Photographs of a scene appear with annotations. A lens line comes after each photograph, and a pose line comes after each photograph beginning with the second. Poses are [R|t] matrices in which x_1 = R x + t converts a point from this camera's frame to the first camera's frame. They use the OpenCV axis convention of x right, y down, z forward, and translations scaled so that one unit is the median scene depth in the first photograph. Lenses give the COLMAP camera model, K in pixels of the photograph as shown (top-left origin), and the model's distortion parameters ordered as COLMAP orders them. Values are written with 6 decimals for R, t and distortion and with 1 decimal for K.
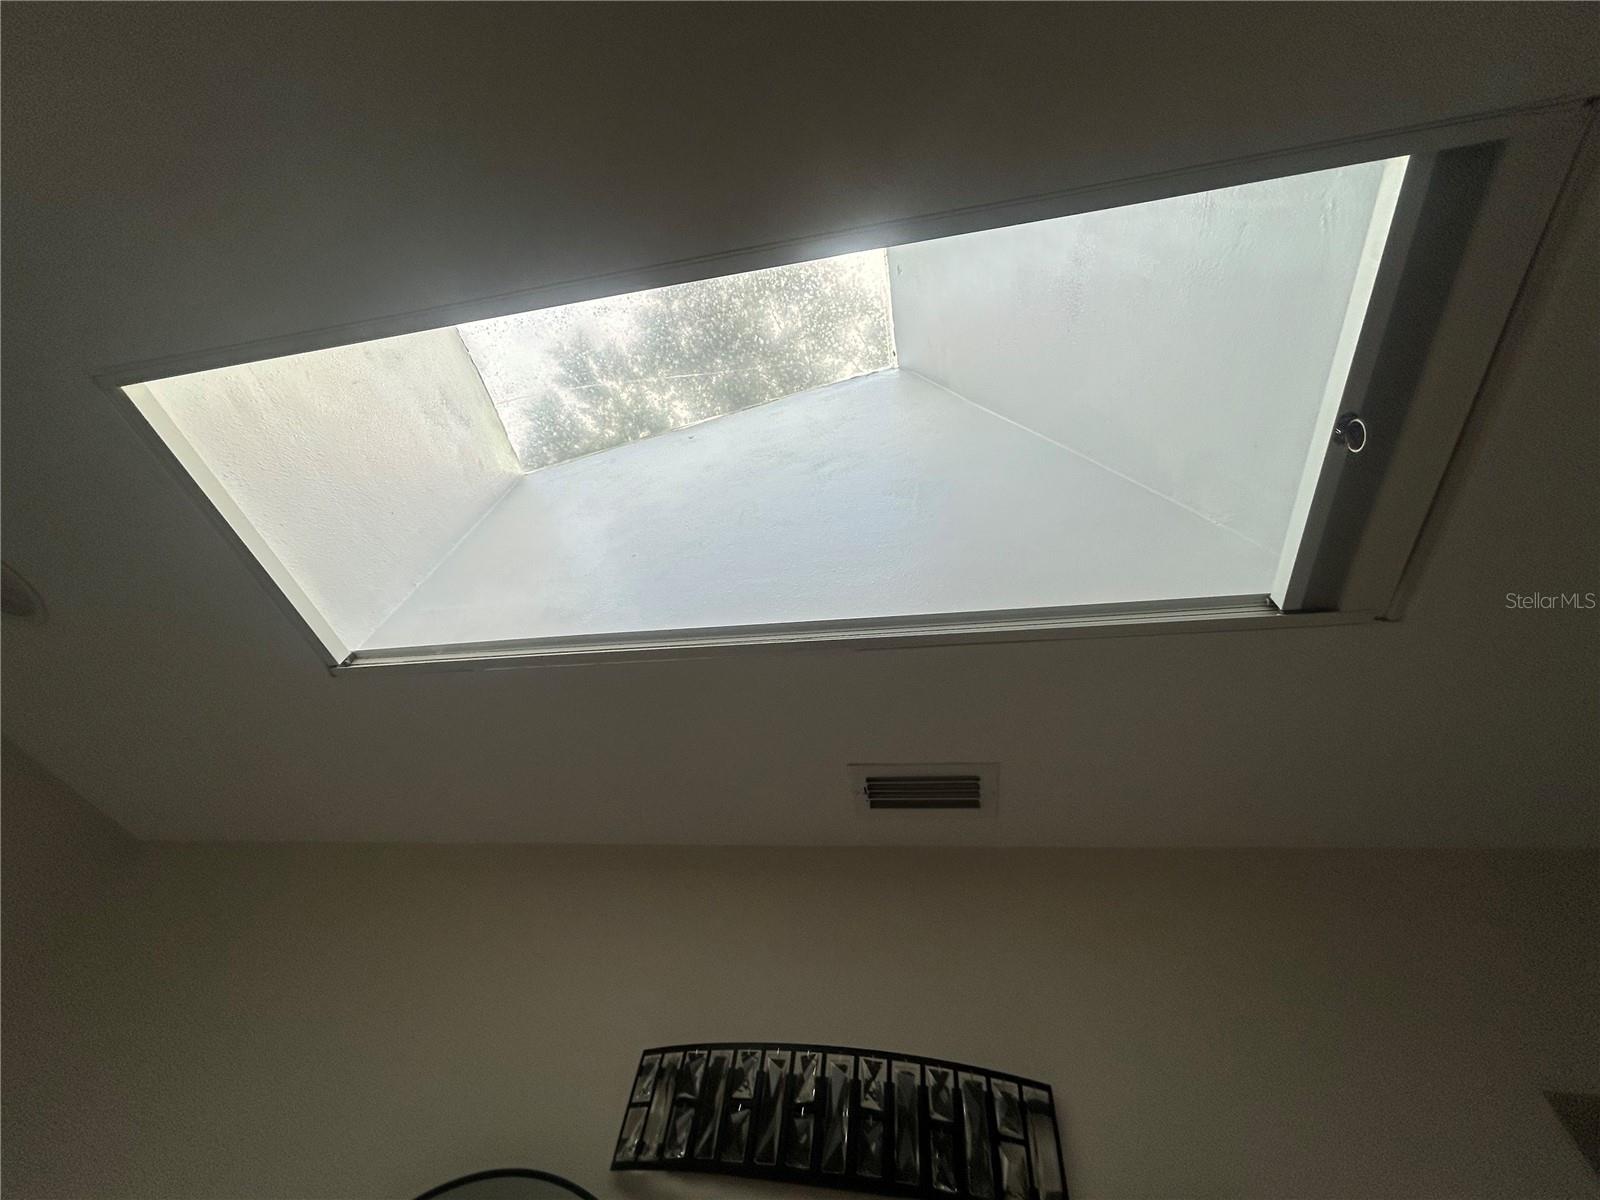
lens RADIAL K [[647.7, 0, 798.9], [0, 647.7, 593.8], [0, 0, 1]] dist [-0.000490, 0.000636]
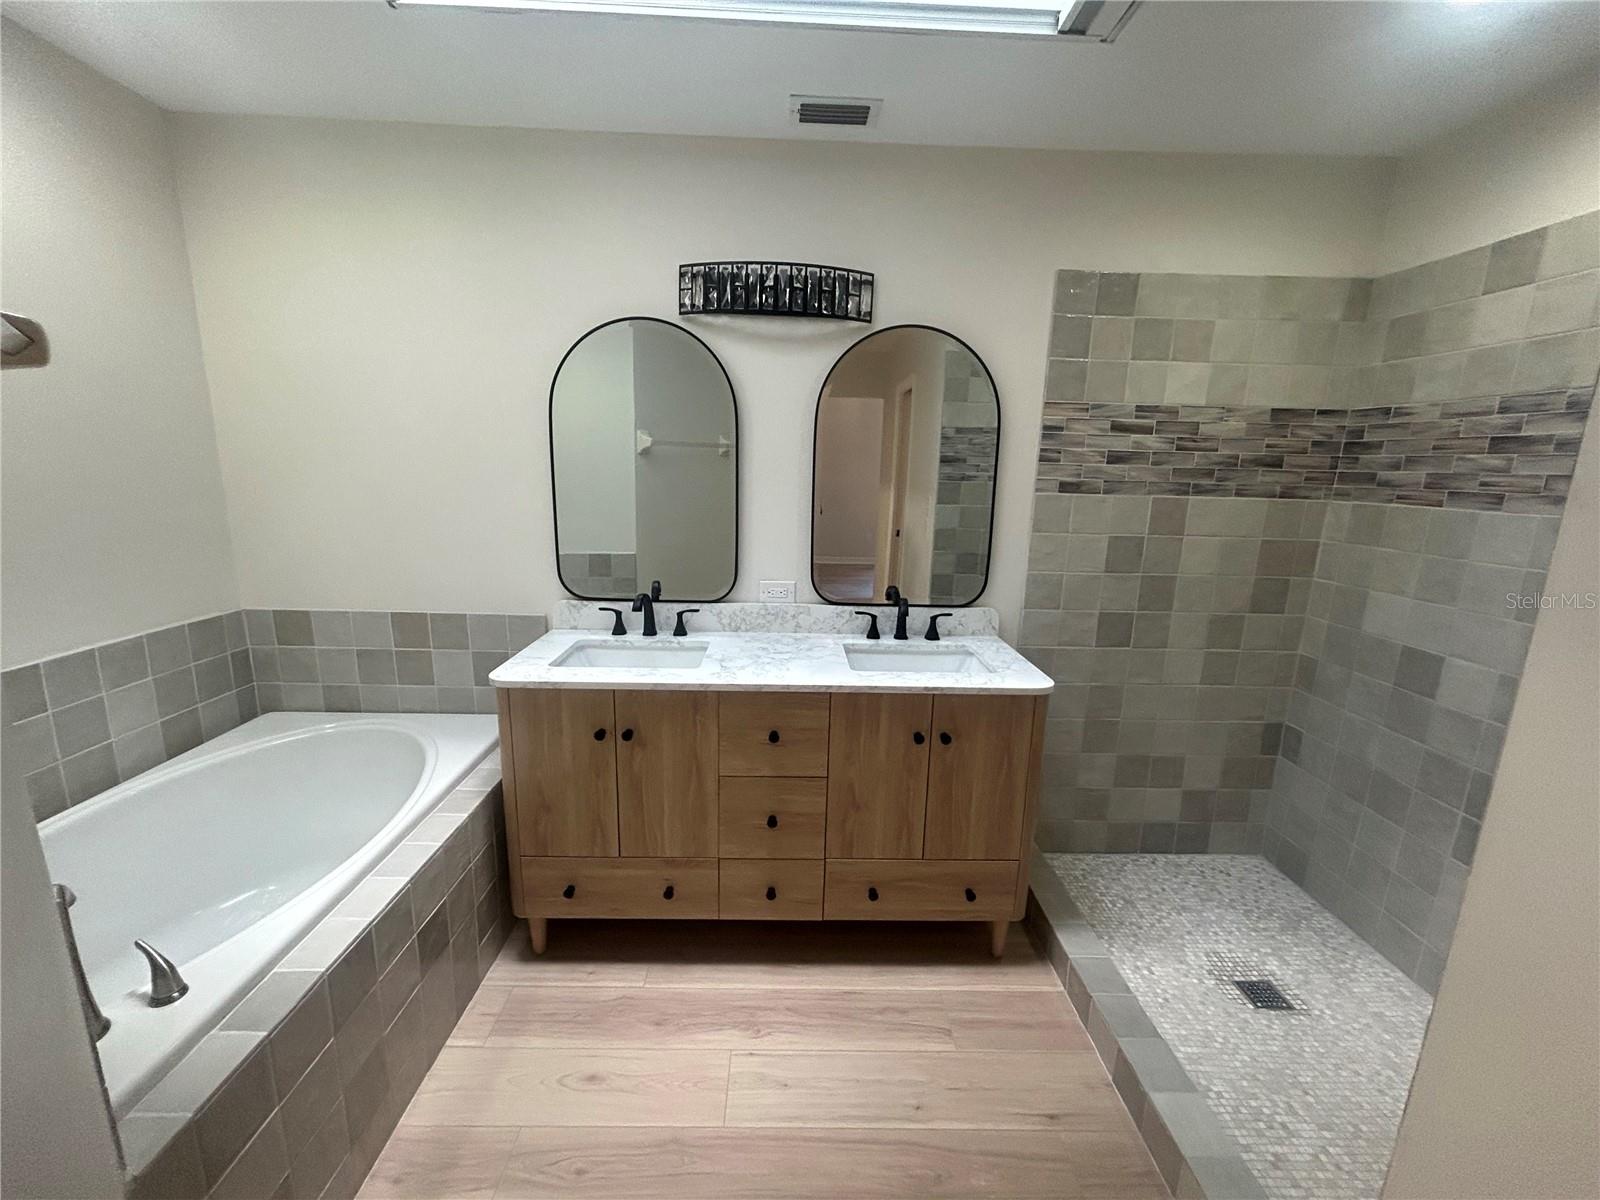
lens RADIAL K [[647.7, 0, 795.5], [0, 647.7, 600.7], [0, 0, 1]] dist [-0.000490, 0.000636]
pose [[0.975533, -0.133075, 0.175006, -0.431623], [-0.103397, 0.424782, 0.899371, -0.771967], [-0.194023, -0.895461, 0.400629, -0.888126]]
